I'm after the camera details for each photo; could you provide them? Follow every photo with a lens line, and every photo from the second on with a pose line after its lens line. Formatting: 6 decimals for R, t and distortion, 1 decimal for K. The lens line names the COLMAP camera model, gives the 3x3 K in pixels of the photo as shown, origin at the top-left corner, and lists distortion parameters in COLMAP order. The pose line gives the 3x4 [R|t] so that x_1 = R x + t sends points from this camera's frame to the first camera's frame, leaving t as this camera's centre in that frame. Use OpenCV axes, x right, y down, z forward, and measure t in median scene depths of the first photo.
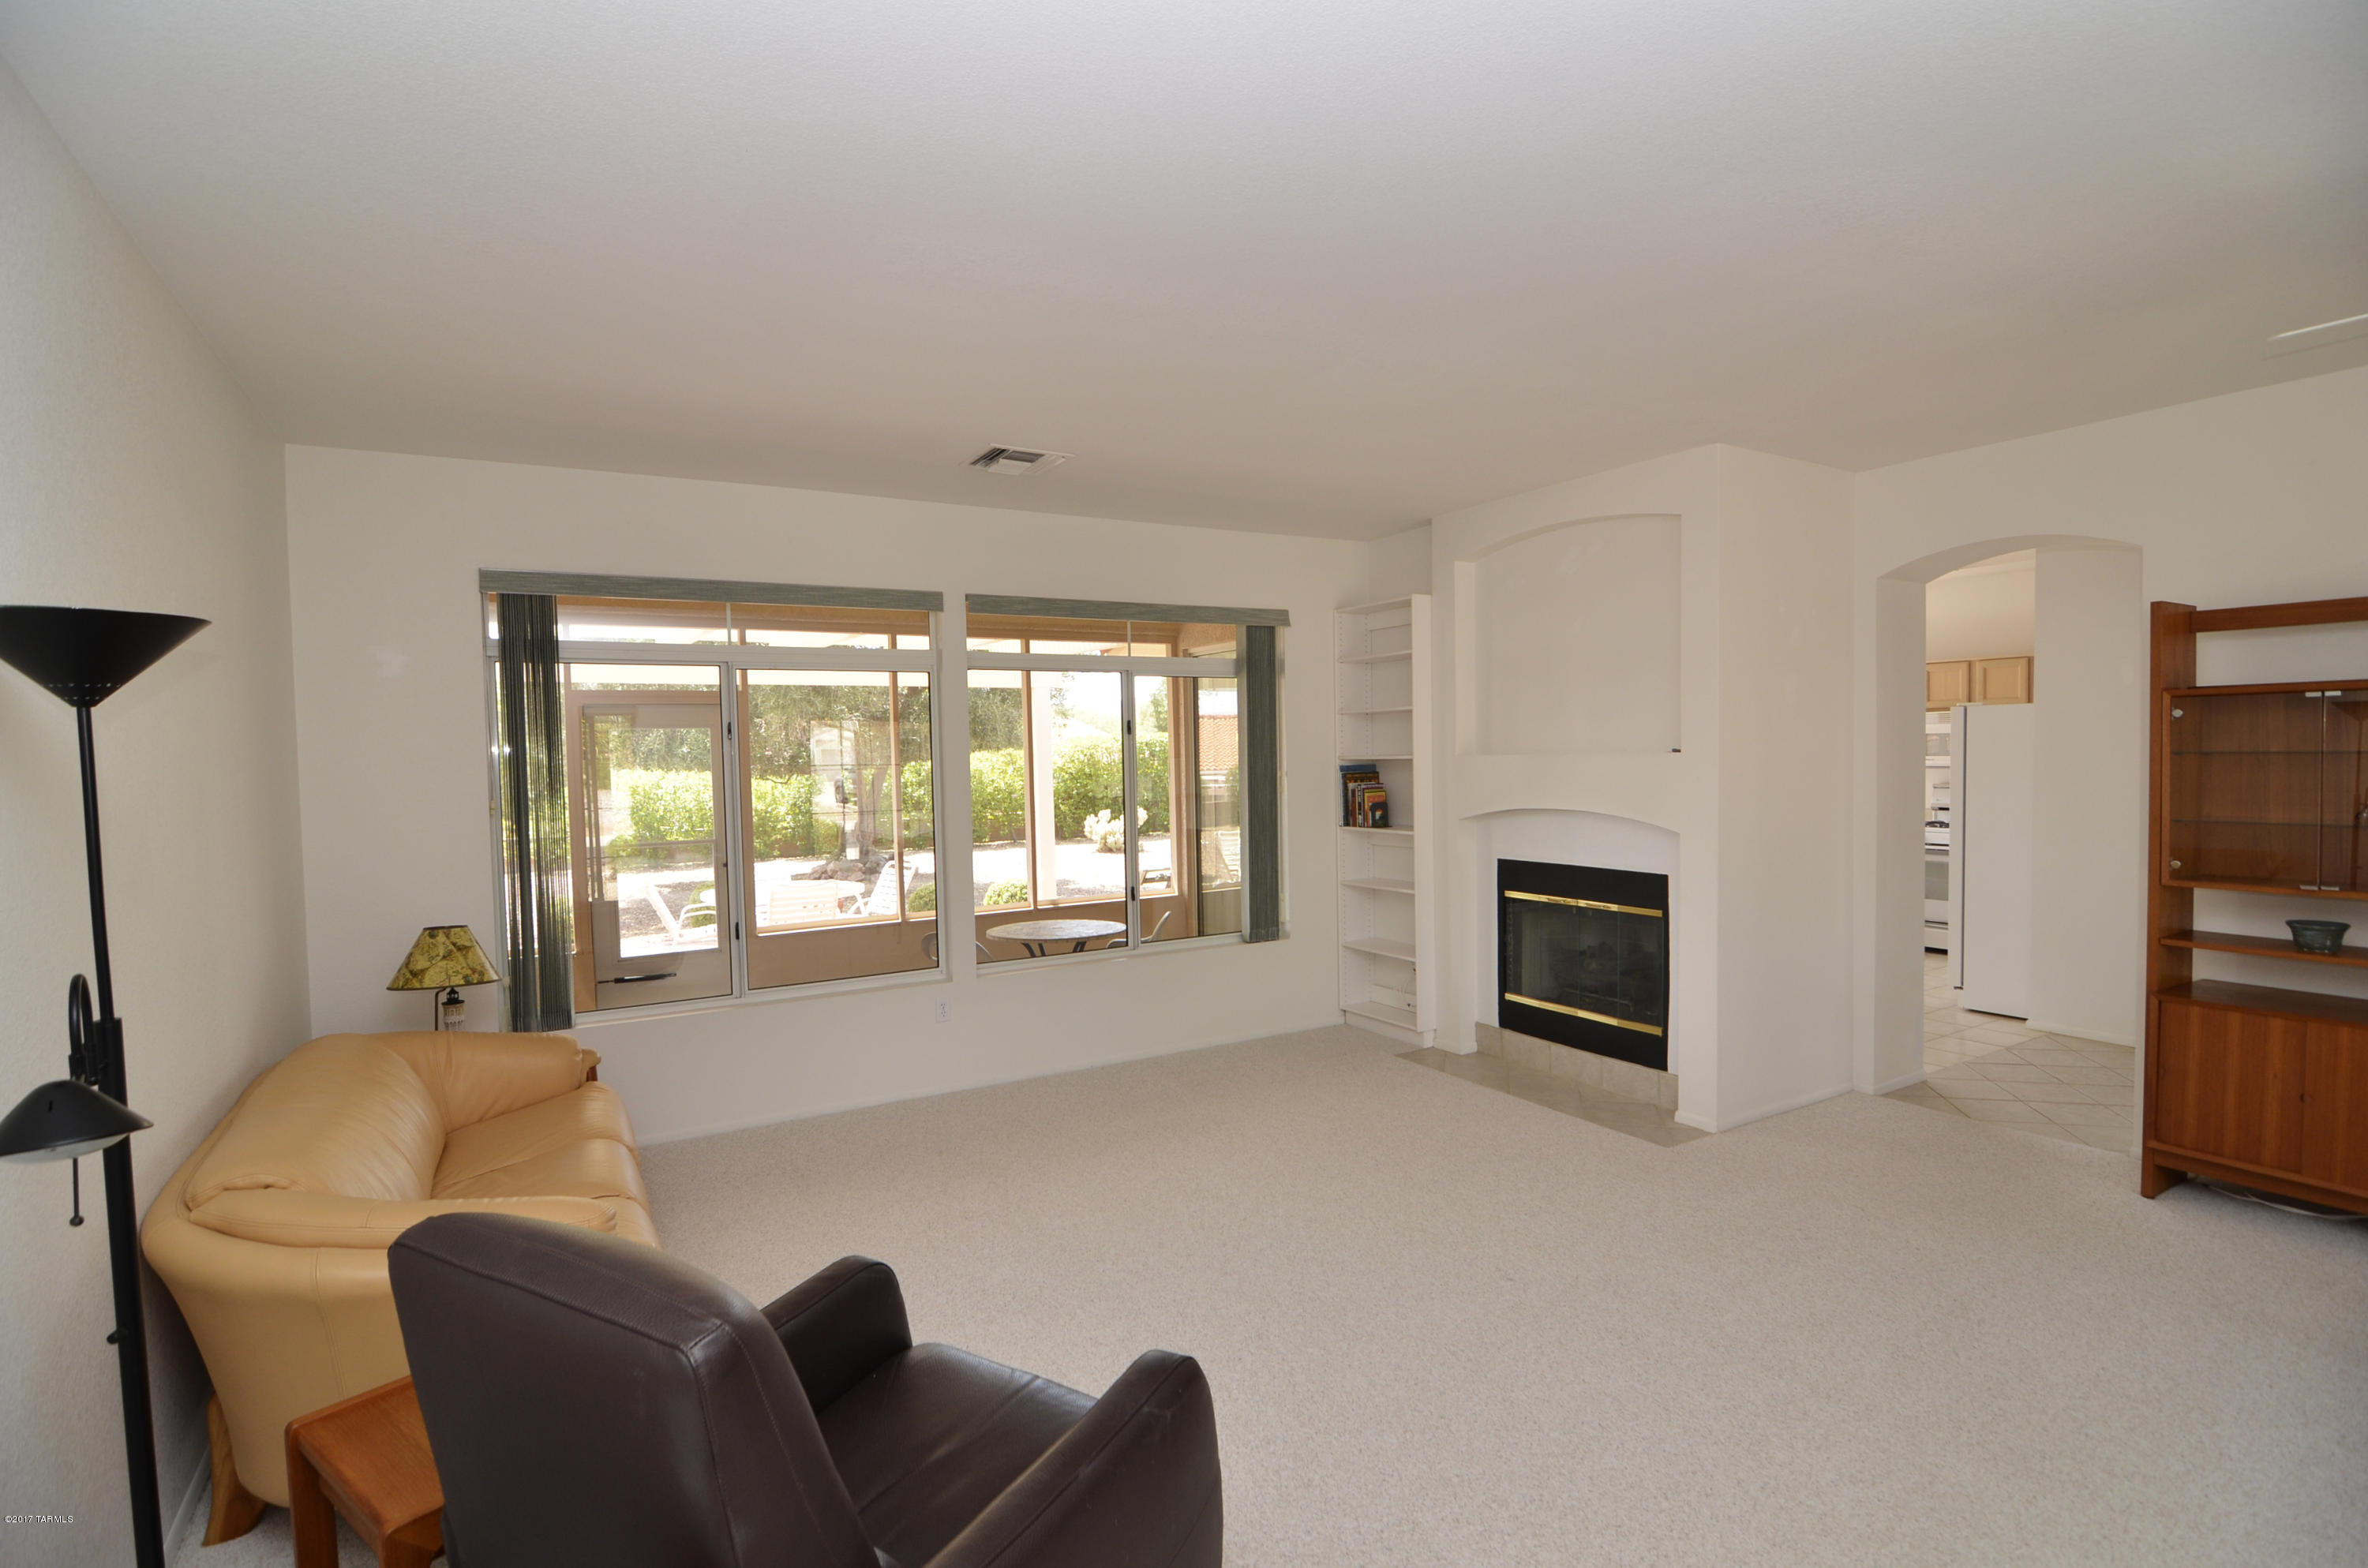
lens RADIAL K [[1123.7, 0, 1184.6], [0, 1123.7, 796.0], [0, 0, 1]] dist [-0.001478, -0.018018]
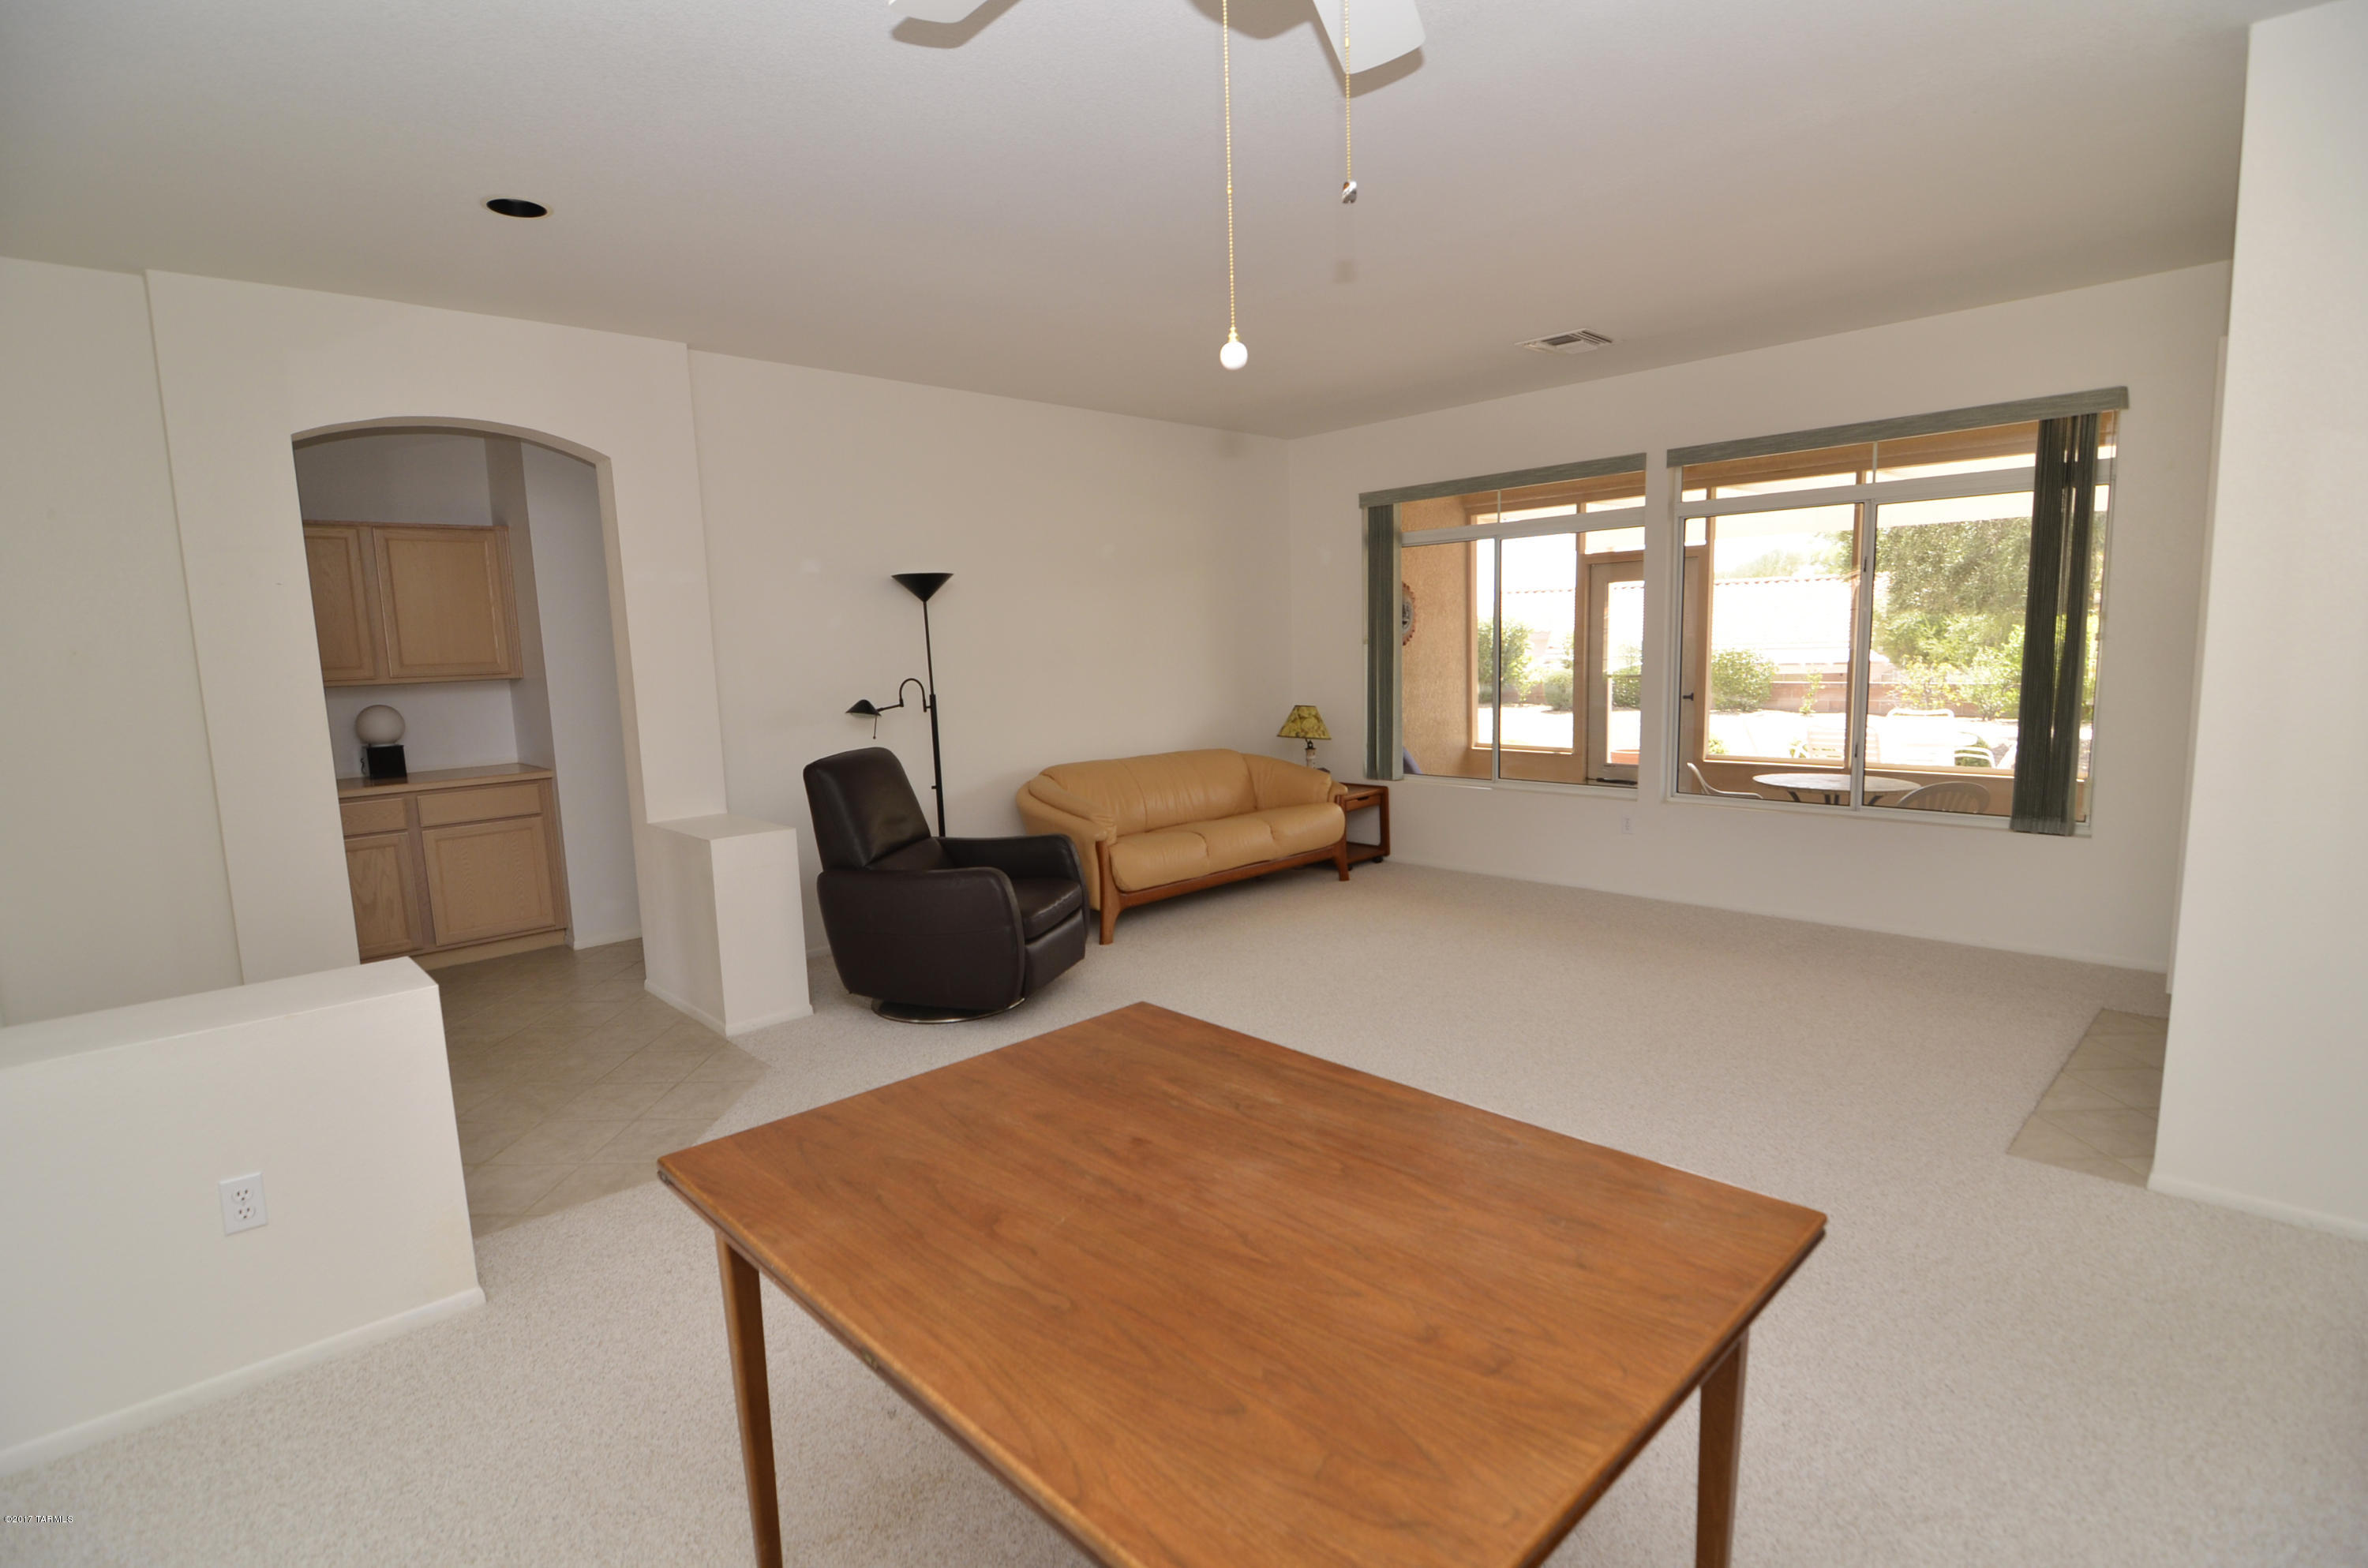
lens RADIAL K [[1130.8, 0, 1184.0], [0, 1130.8, 784.0], [0, 0, 1]] dist [-0.018955, -0.000454]
pose [[0.237979, 0.136503, -0.961630, 0.762114], [-0.013266, 0.990439, 0.137309, -0.003214], [0.971180, -0.019919, 0.237515, 0.272240]]
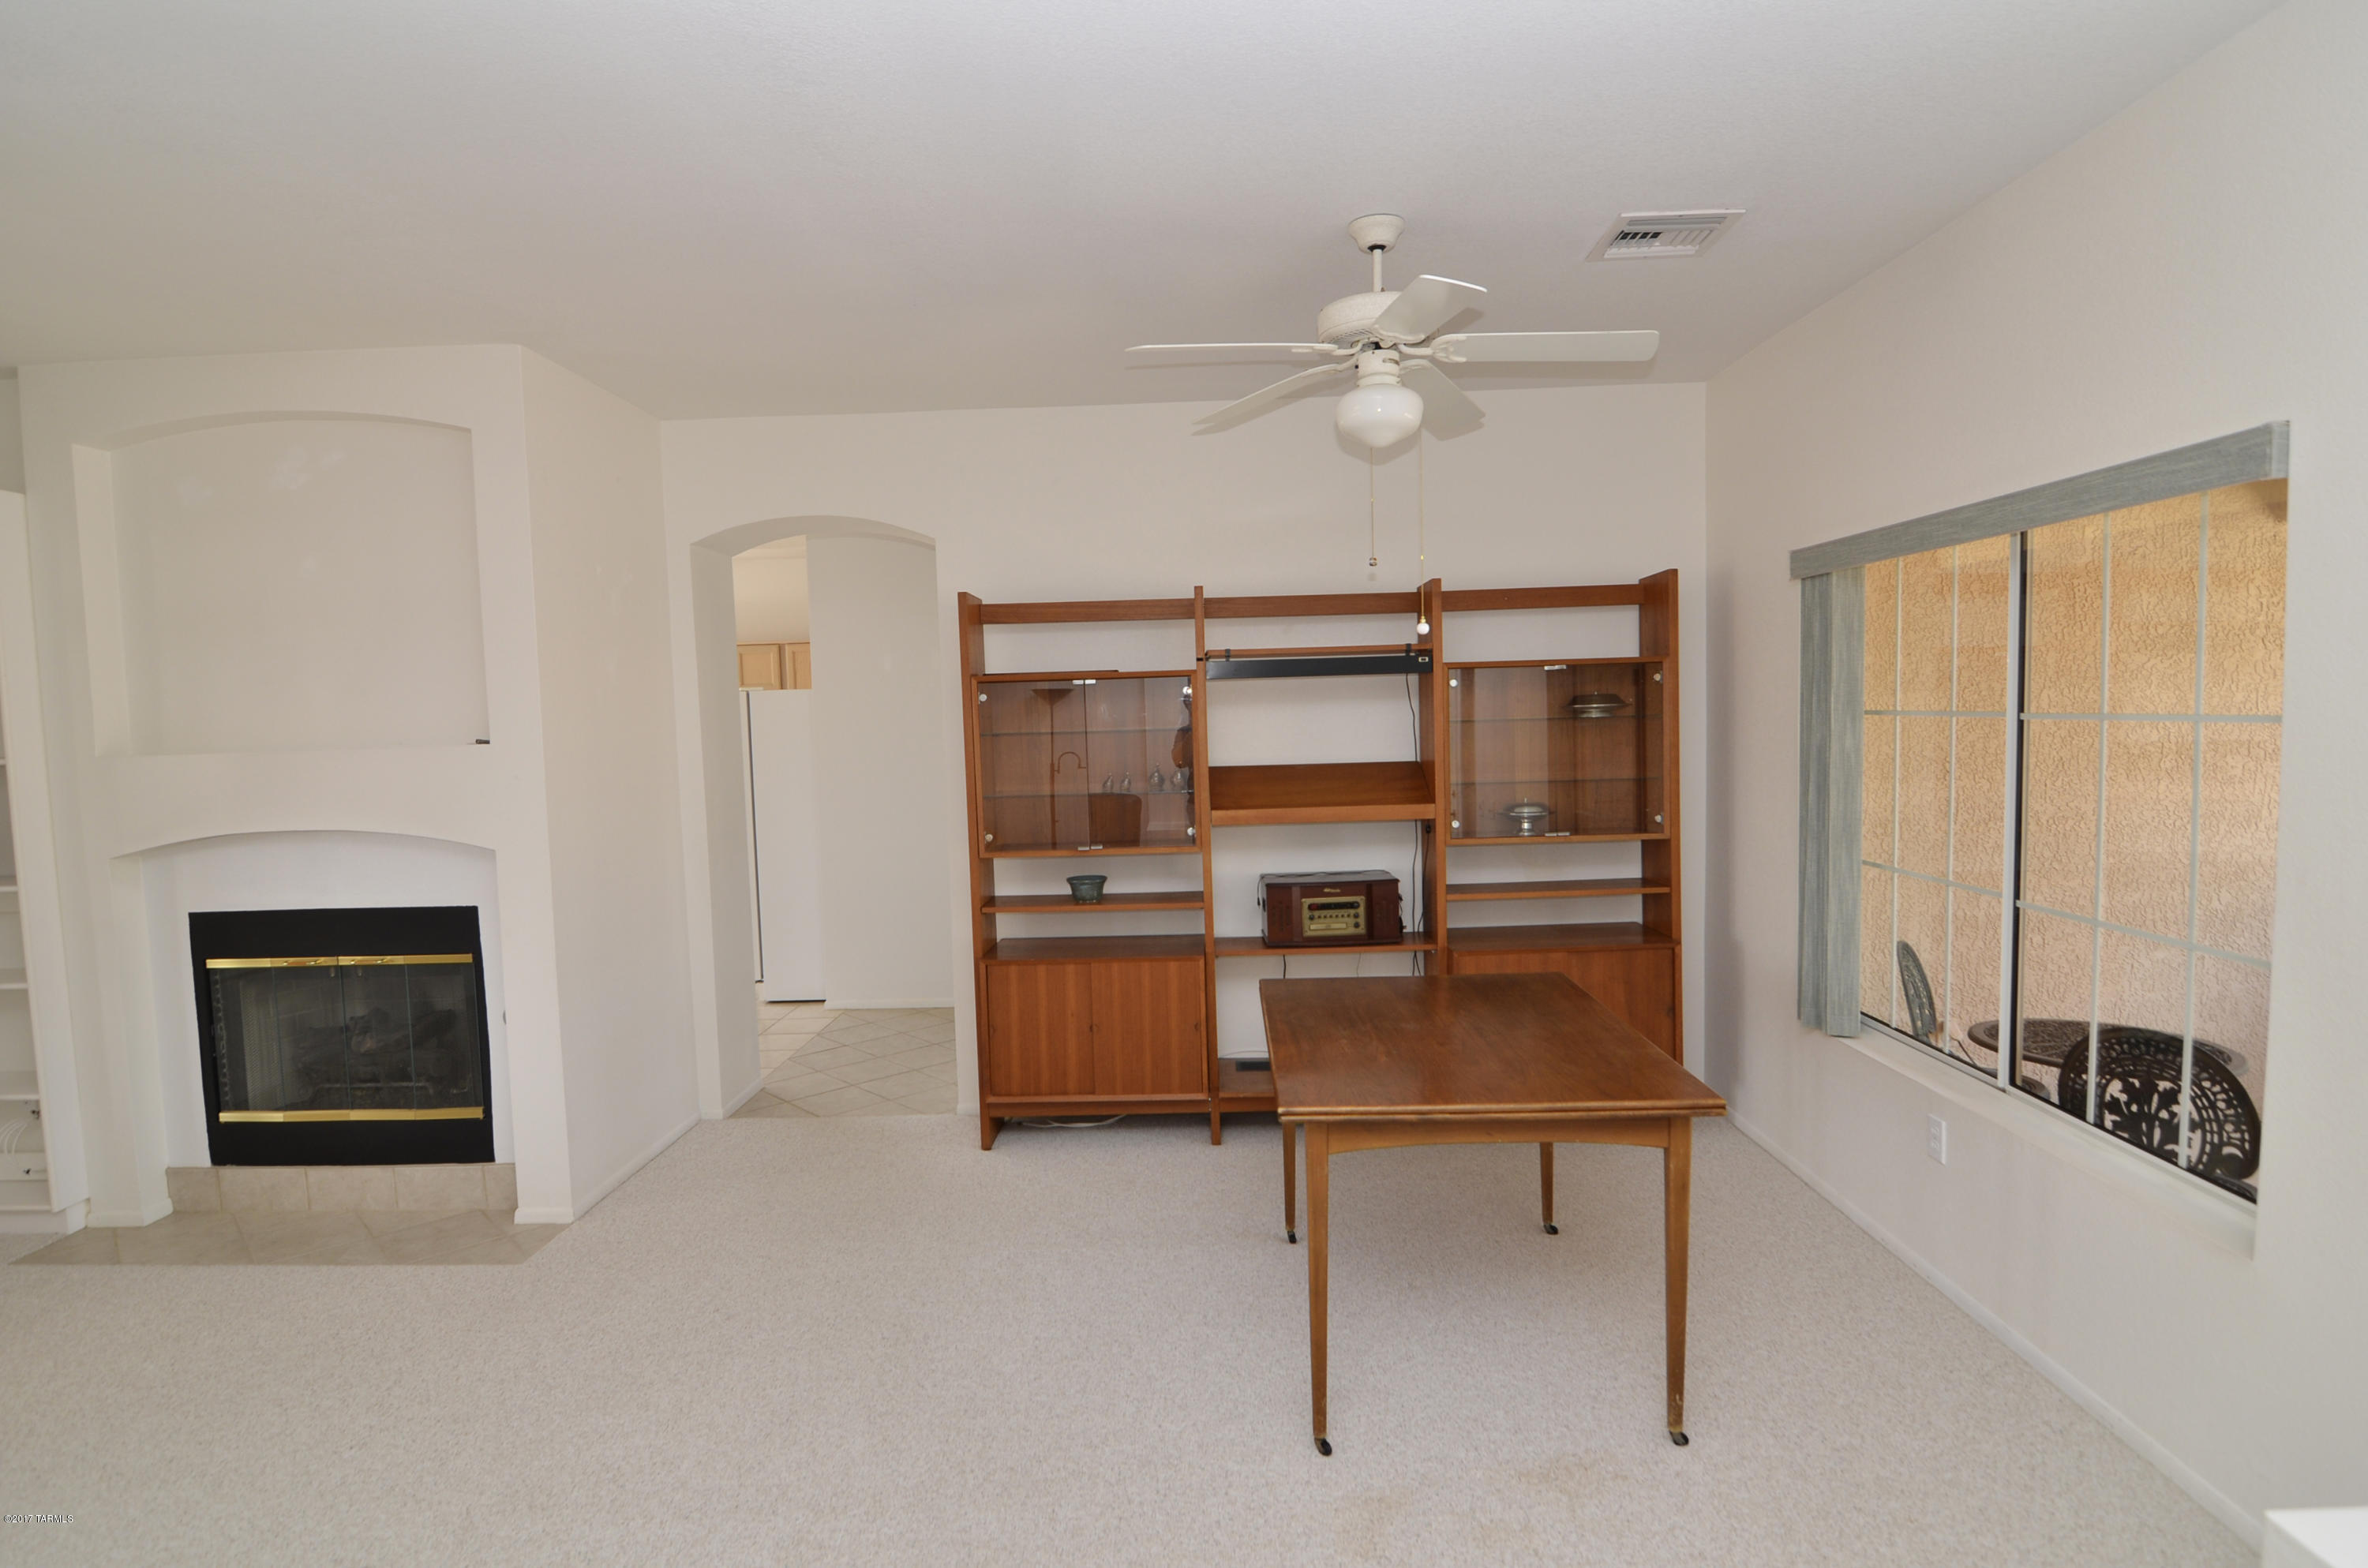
lens RADIAL K [[1240.3, 0, 1183.0], [0, 1240.3, 798.7], [0, 0, 1]] dist [-0.001256, -0.013657]
pose [[0.529724, -0.056298, 0.846299, -0.018394], [0.051748, 0.998081, 0.034004, -0.005047], [-0.846590, 0.025782, 0.531621, 0.132199]]
